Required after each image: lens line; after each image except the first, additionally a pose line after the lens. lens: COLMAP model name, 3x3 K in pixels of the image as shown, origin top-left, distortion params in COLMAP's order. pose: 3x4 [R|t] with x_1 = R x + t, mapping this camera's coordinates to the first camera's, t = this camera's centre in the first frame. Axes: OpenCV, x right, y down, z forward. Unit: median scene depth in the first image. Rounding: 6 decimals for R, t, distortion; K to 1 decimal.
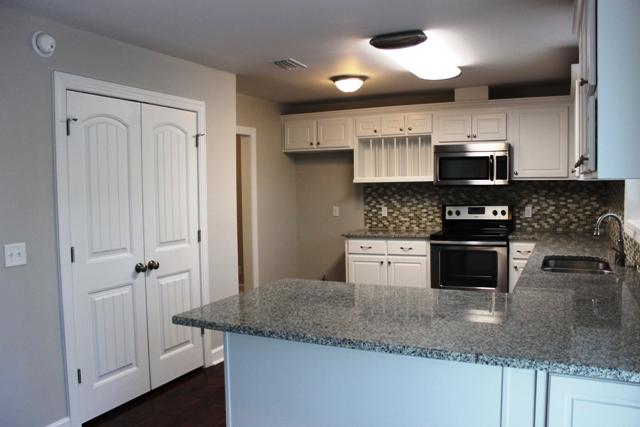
lens RADIAL K [[534.9, 0, 317.9], [0, 534.9, 213.3], [0, 0, 1]] dist [-0.155509, 0.123446]
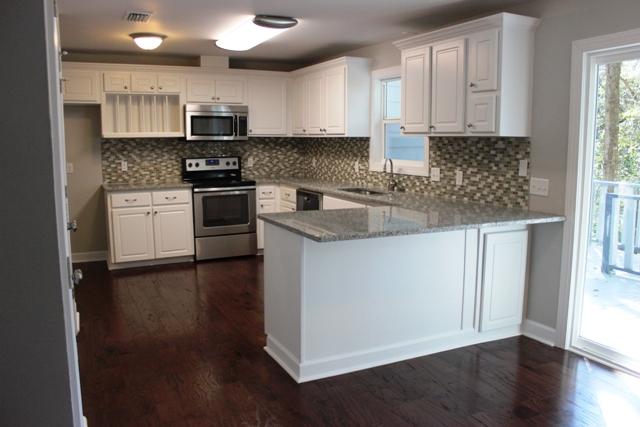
lens RADIAL K [[534.9, 0, 311.7], [0, 534.9, 215.7], [0, 0, 1]] dist [-0.155509, 0.123446]
pose [[0.632764, -0.092410, 0.768811, -0.477020], [0.032338, 0.995141, 0.092999, 0.010195], [-0.773670, -0.033985, 0.632677, 0.078009]]
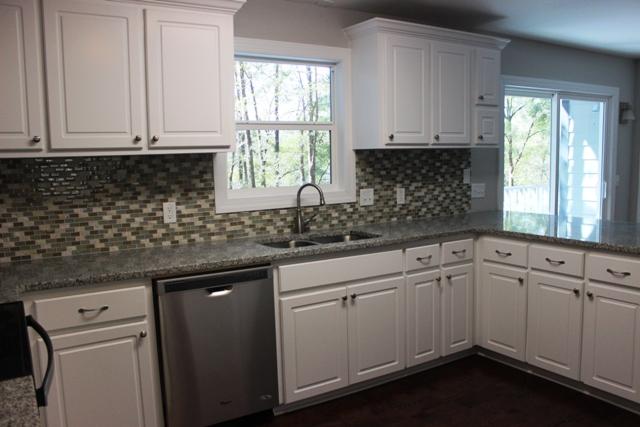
lens RADIAL K [[534.9, 0, 314.0], [0, 534.9, 219.5], [0, 0, 1]] dist [-0.155509, 0.123446]
pose [[-0.842341, -0.028094, 0.538213, -0.012003], [0.067521, 0.985271, 0.157104, -0.052104], [-0.534699, 0.168676, -0.828037, 1.044882]]
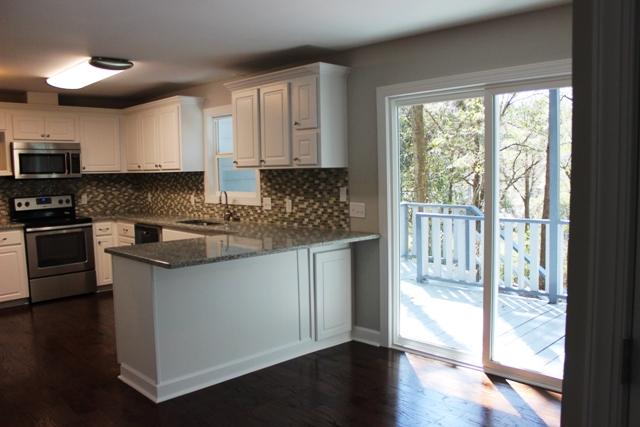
lens RADIAL K [[534.9, 0, 318.1], [0, 534.9, 219.8], [0, 0, 1]] dist [-0.155509, 0.123446]
pose [[0.348869, -0.077388, 0.933971, -0.538841], [0.065398, 0.996166, 0.058114, 0.009281], [-0.934887, 0.040806, 0.352592, 0.051625]]
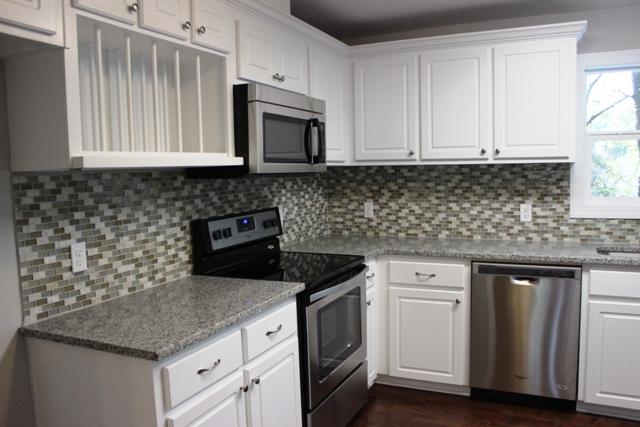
lens RADIAL K [[534.9, 0, 316.0], [0, 534.9, 218.2], [0, 0, 1]] dist [-0.155509, 0.123446]
pose [[-0.001335, -0.072822, 0.997344, -0.220484], [0.079476, 0.994182, 0.072698, -0.043499], [-0.996836, 0.079362, 0.004460, 0.925084]]
